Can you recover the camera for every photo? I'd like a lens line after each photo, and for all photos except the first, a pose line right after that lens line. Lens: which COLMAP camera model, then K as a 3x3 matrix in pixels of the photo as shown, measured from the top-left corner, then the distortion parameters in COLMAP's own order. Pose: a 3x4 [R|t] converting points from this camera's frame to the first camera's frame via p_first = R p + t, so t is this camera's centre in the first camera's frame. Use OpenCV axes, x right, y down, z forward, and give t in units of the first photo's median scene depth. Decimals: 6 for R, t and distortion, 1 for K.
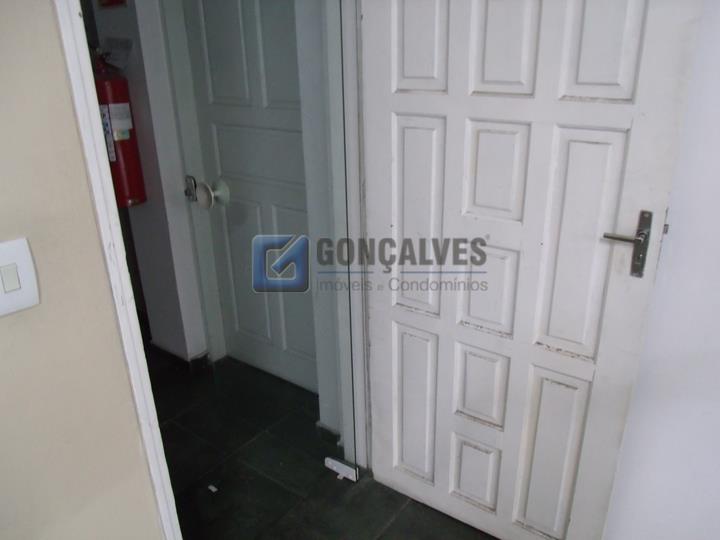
lens RADIAL K [[561.5, 0, 360.0], [0, 561.5, 270.0], [0, 0, 1]] dist [0.001704, 0.002174]
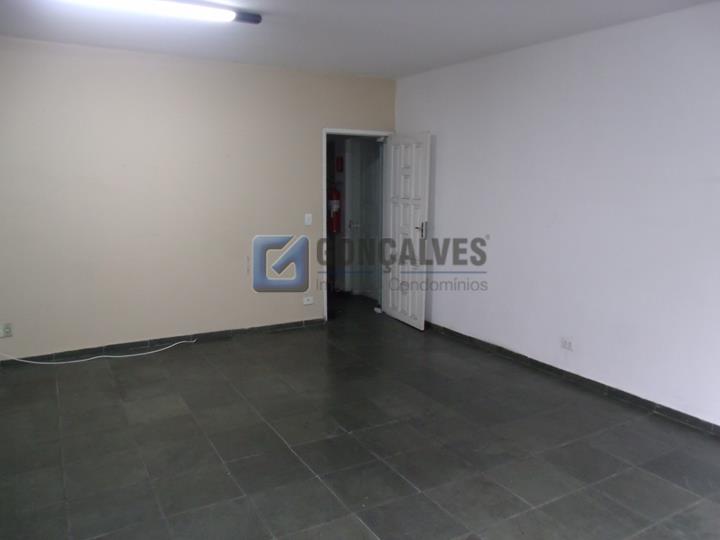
lens RADIAL K [[561.5, 0, 360.0], [0, 561.5, 270.0], [0, 0, 1]] dist [0.001704, 0.002174]
pose [[0.920700, 0.092558, -0.379136, 1.017535], [-0.168657, 0.970435, -0.172659, 0.667836], [0.351946, 0.222911, 0.909090, -1.912077]]
